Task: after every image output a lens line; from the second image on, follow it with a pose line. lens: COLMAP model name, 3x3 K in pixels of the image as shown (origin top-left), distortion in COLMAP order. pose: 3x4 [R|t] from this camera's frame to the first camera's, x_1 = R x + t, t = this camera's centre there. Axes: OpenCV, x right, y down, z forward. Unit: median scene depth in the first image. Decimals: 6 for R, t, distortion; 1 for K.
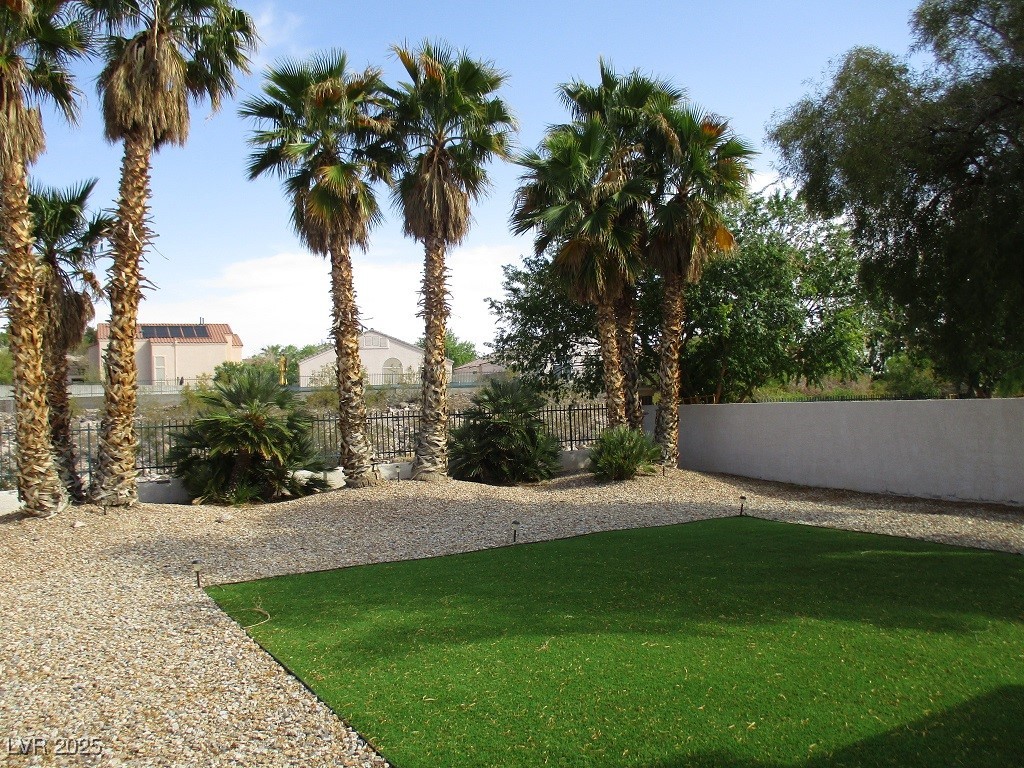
lens RADIAL K [[833.2, 0, 506.9], [0, 833.2, 385.5], [0, 0, 1]] dist [-0.029531, -0.007432]
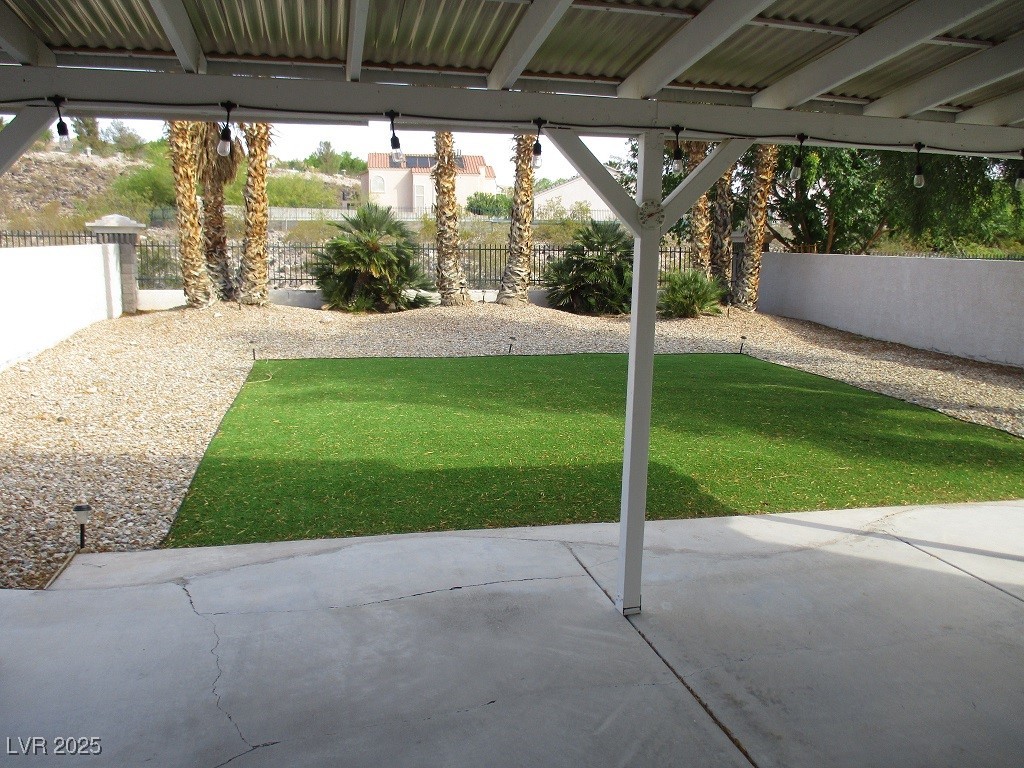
lens RADIAL K [[833.2, 0, 510.3], [0, 833.2, 384.9], [0, 0, 1]] dist [-0.029531, -0.007432]
pose [[0.950226, 0.099778, -0.295151, 0.274339], [-0.040866, 0.979063, 0.199414, -0.010004], [0.308869, -0.177427, 0.934409, -0.122856]]
